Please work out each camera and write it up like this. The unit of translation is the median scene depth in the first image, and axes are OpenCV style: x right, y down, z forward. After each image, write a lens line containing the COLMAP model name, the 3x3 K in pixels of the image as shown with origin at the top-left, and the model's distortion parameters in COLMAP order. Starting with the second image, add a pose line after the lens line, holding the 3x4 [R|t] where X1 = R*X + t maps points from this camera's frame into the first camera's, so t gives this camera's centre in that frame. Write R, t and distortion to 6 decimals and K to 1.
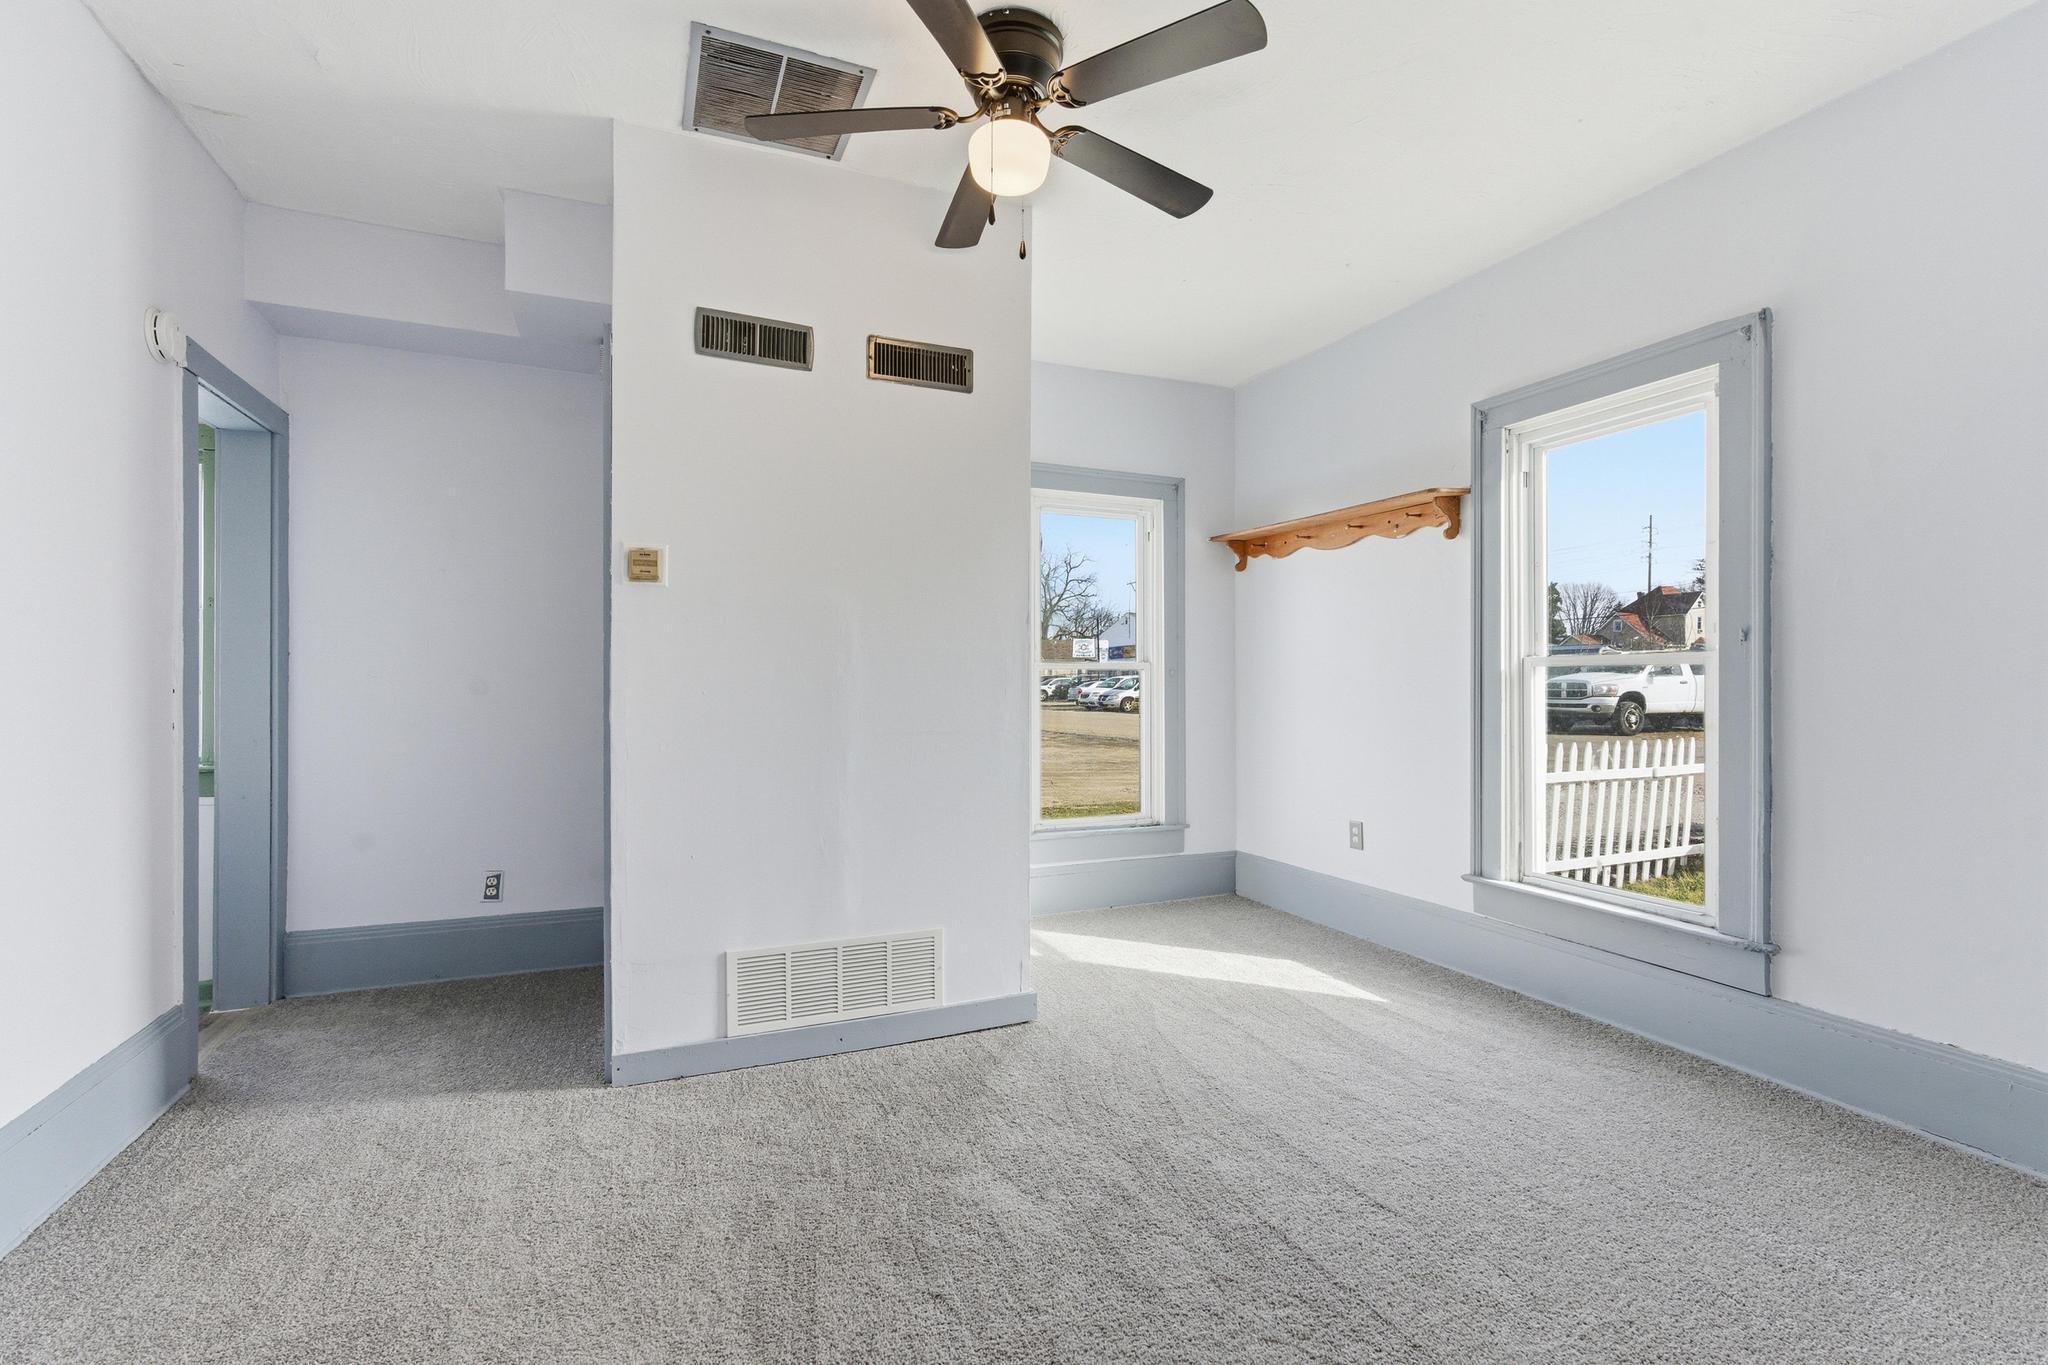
lens RADIAL K [[906.2, 0, 1019.2], [0, 906.2, 689.8], [0, 0, 1]] dist [0.003955, 0.001109]
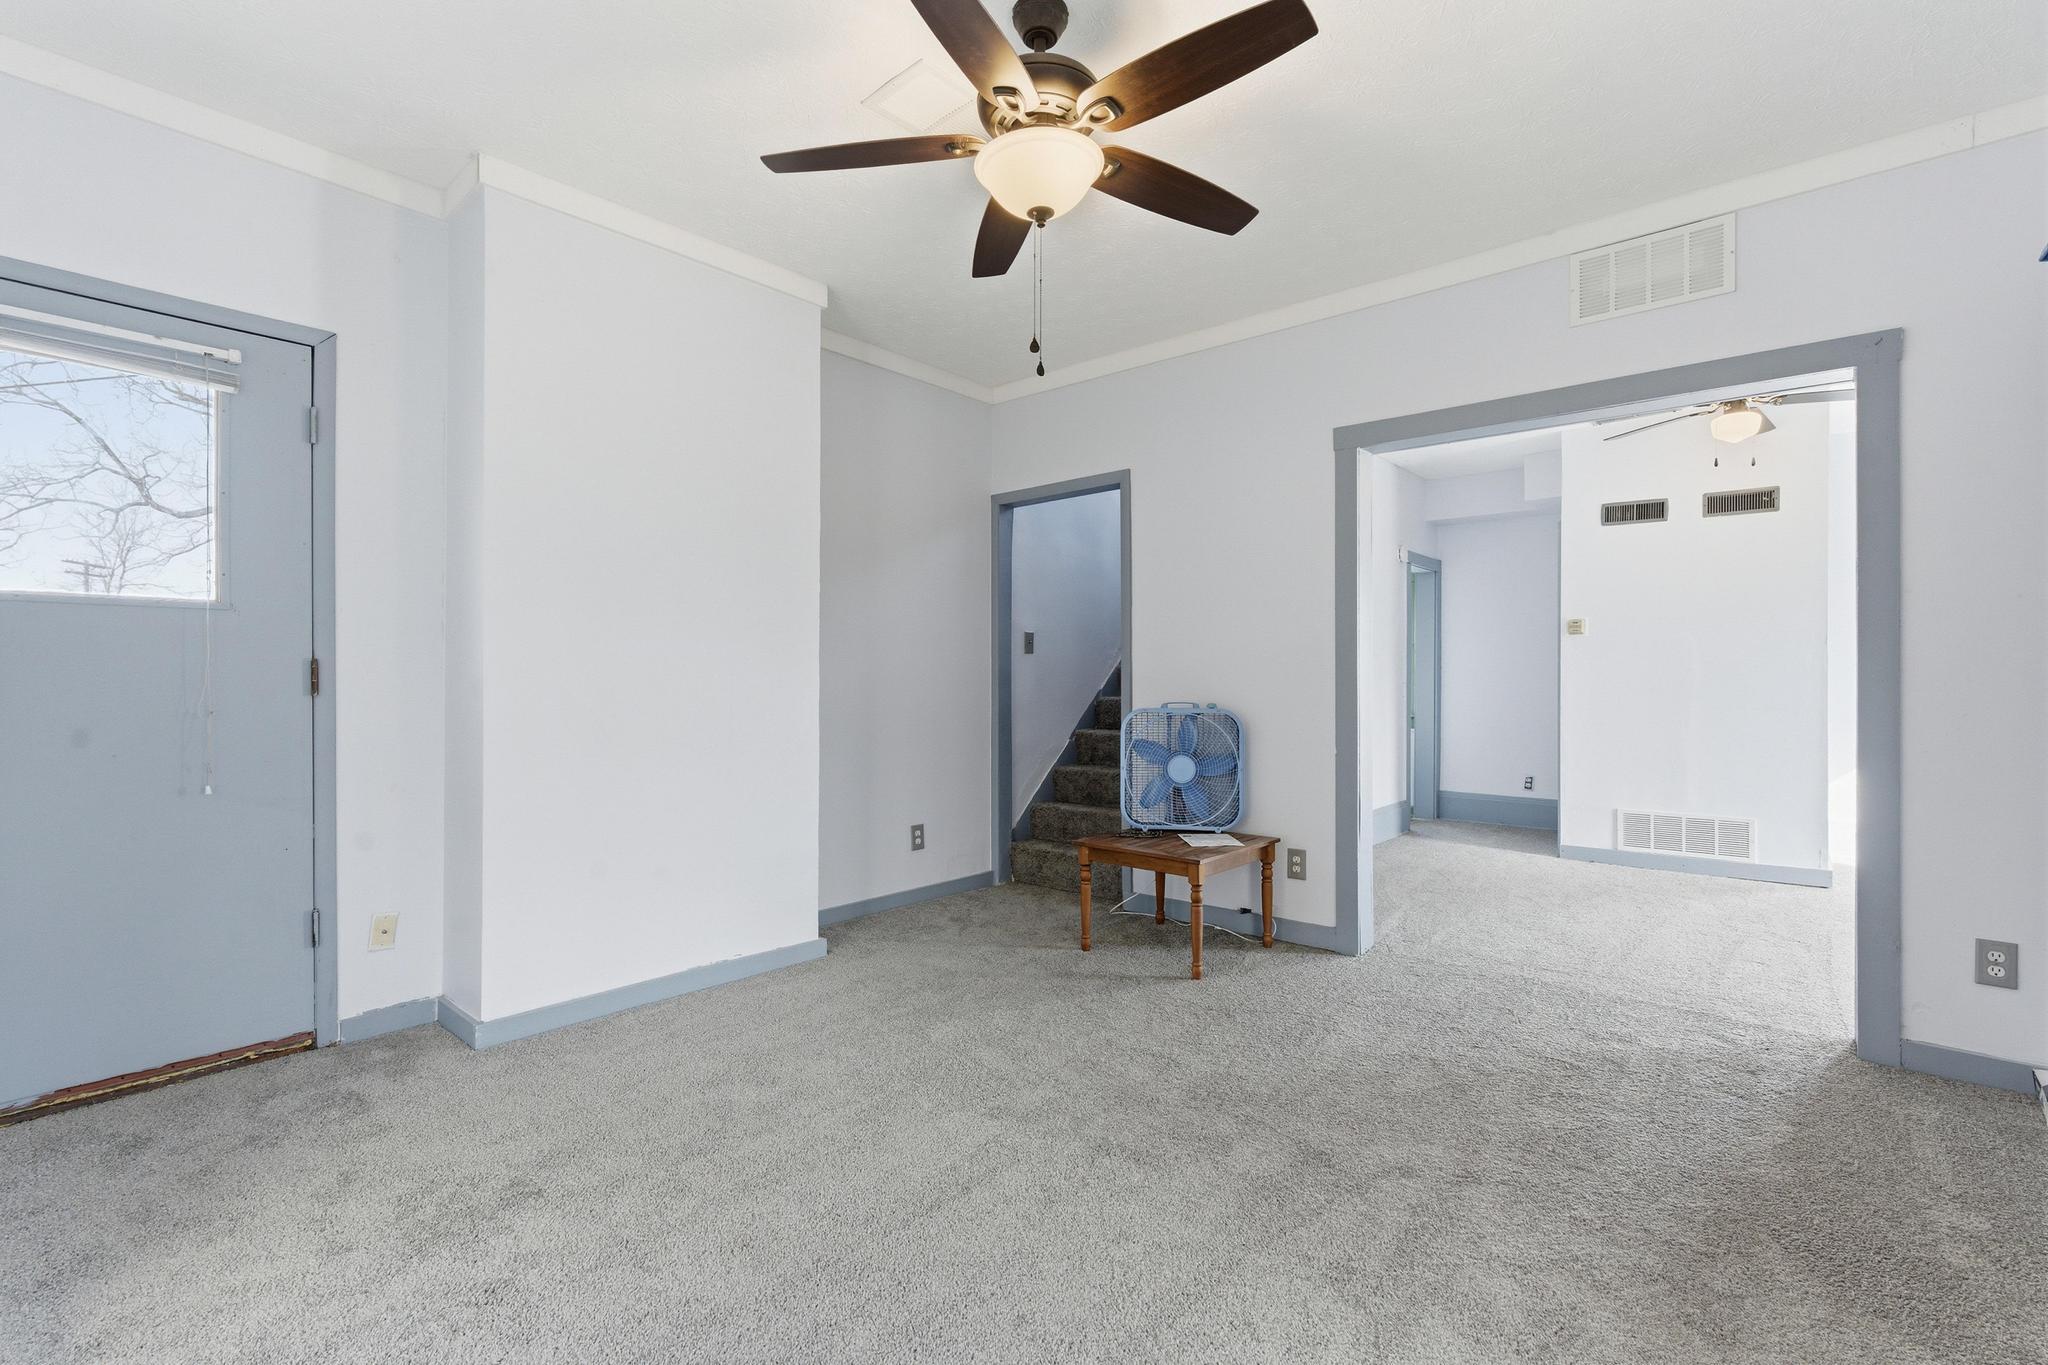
lens RADIAL K [[906.2, 0, 1019.2], [0, 906.2, 689.8], [0, 0, 1]] dist [0.003955, 0.001109]
pose [[0.429568, 0.008030, -0.902999, 0.740886], [-0.001887, 0.999966, 0.007994, 0.000561], [0.903033, -0.001730, 0.429568, -0.868395]]
